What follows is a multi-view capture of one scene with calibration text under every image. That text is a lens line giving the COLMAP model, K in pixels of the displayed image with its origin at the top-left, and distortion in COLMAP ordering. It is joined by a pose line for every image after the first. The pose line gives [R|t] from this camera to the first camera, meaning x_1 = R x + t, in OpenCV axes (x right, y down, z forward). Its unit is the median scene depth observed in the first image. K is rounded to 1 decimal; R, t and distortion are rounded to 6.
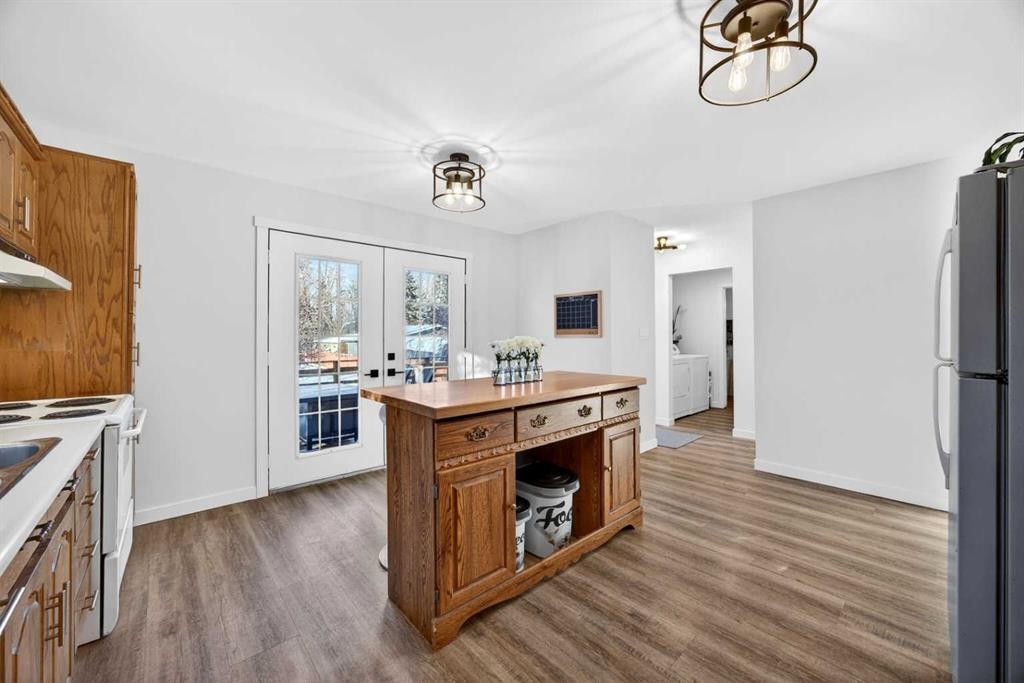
lens RADIAL K [[389.5, 0, 521.3], [0, 389.5, 333.8], [0, 0, 1]] dist [-0.013279, 0.000782]
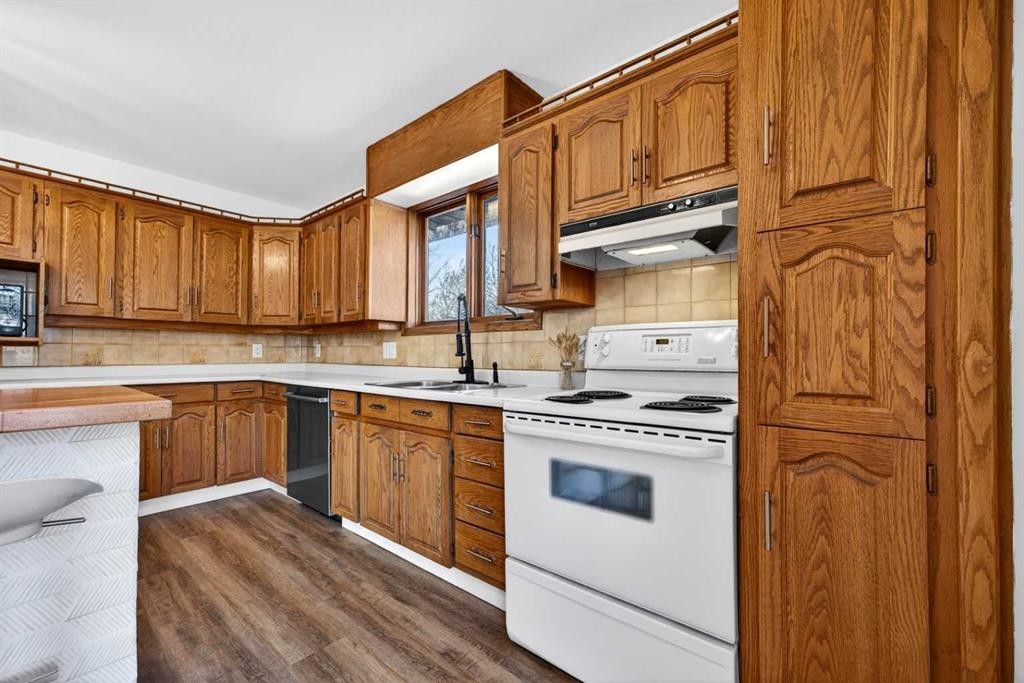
lens RADIAL K [[422.1, 0, 527.0], [0, 422.1, 354.6], [0, 0, 1]] dist [-0.008782, -0.000013]
pose [[-0.988860, 0.002988, -0.148816, -0.719809], [0.004242, 0.999958, -0.008113, 0.086628], [0.148785, -0.008654, -0.988832, 1.483629]]
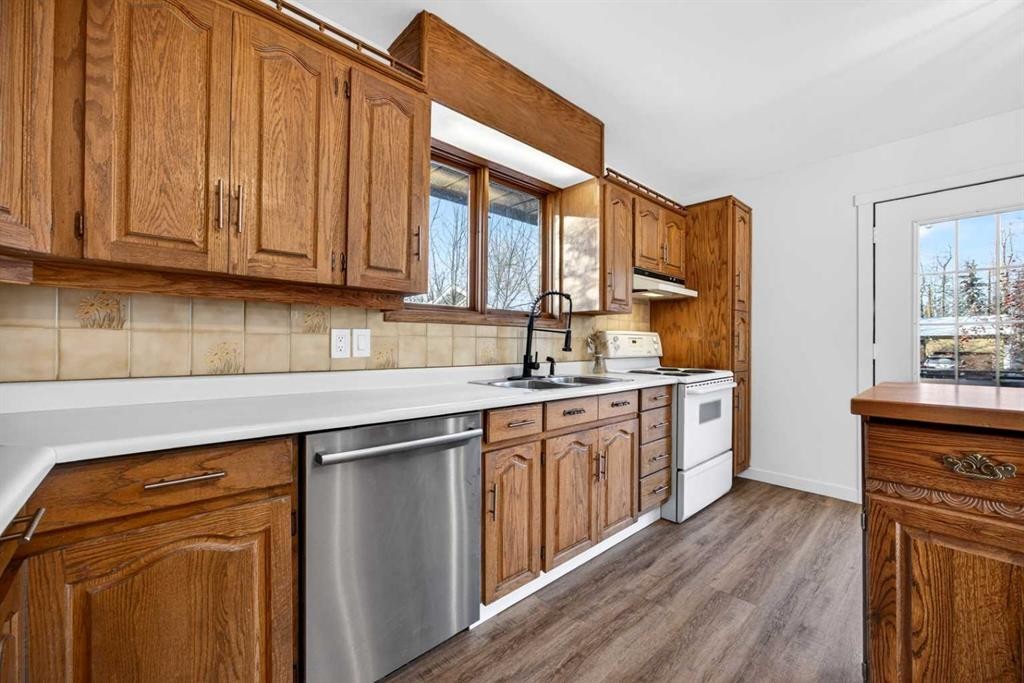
lens RADIAL K [[401.4, 0, 522.6], [0, 401.4, 345.8], [0, 0, 1]] dist [-0.001297, 0.000083]
pose [[0.015275, 0.003803, -0.999876, 0.352511], [0.006841, 0.999969, 0.003908, 0.062370], [0.999860, -0.006899, 0.015248, 0.271237]]
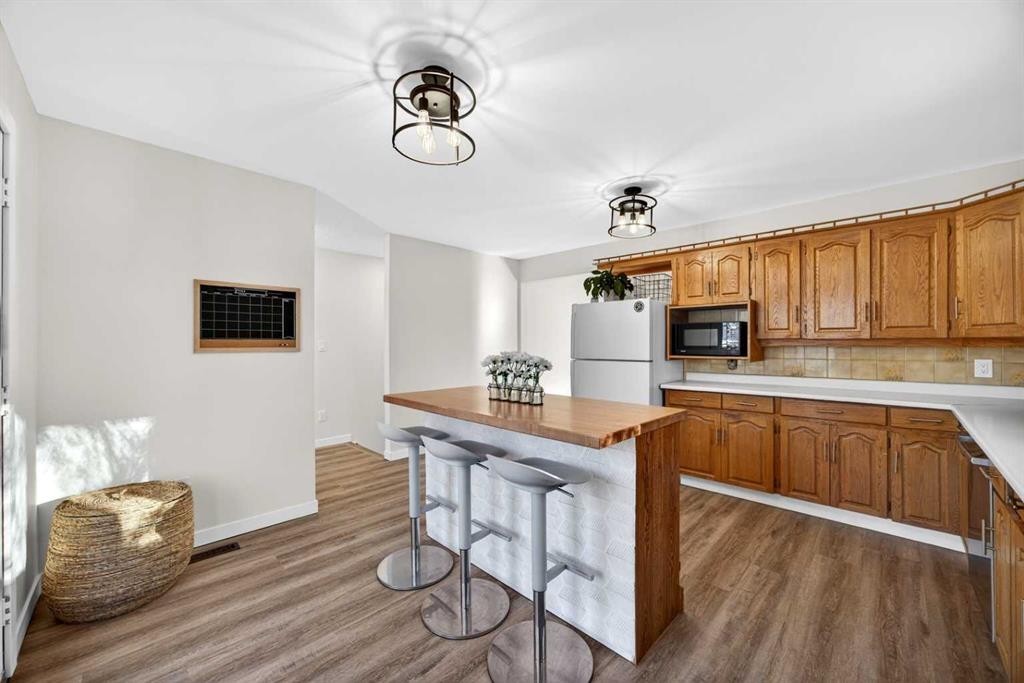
lens RADIAL K [[389.5, 0, 514.2], [0, 389.5, 342.3], [0, 0, 1]] dist [-0.013279, 0.000782]
pose [[-0.037746, 0.007243, 0.999261, -1.013705], [-0.006048, 0.999954, -0.007476, -0.009671], [-0.999269, -0.006325, -0.037701, 1.124828]]
